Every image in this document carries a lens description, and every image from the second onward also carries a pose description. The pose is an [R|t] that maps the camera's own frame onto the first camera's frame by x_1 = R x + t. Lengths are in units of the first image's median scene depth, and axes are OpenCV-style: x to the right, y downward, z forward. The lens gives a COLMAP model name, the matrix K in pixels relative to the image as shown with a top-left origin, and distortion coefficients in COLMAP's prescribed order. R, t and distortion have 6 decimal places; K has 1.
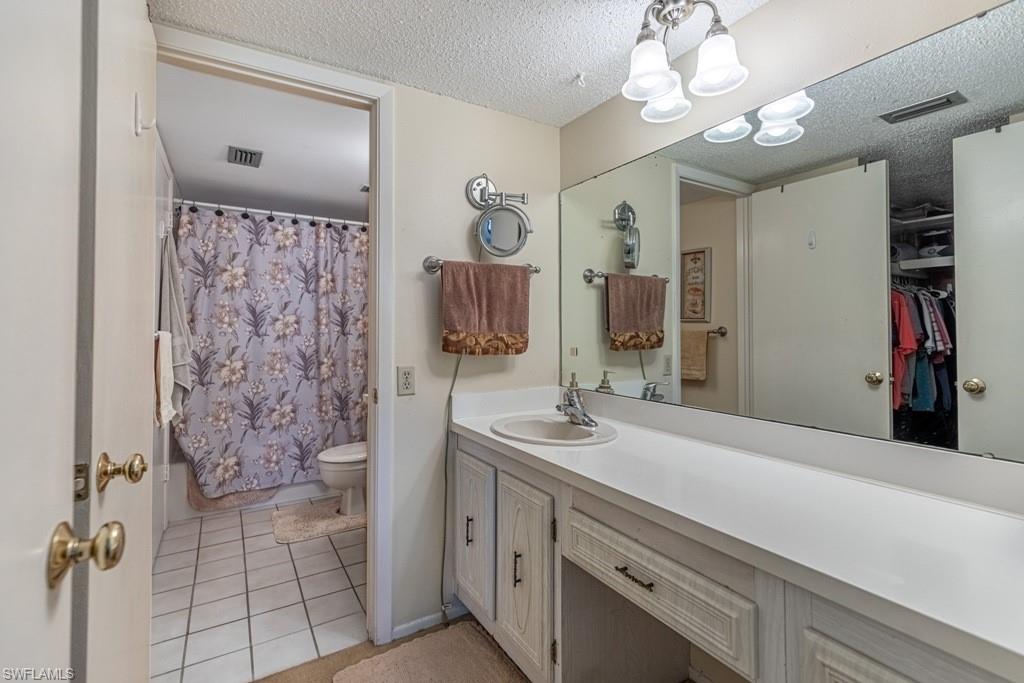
lens RADIAL K [[469.0, 0, 521.5], [0, 469.0, 321.0], [0, 0, 1]] dist [-0.005845, 0.000714]
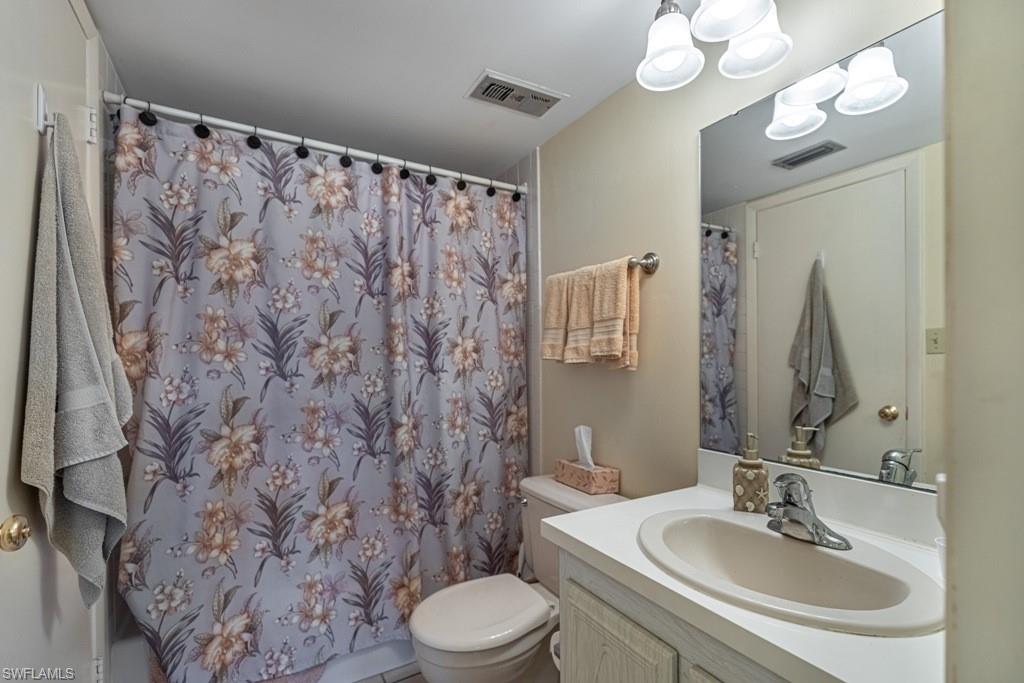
lens RADIAL K [[469.0, 0, 517.7], [0, 469.0, 362.5], [0, 0, 1]] dist [-0.005845, 0.000714]
pose [[0.999563, -0.010115, -0.027790, -0.283922], [0.010668, 0.999747, 0.019815, 0.008449], [0.027583, -0.020103, 0.999417, 0.481977]]
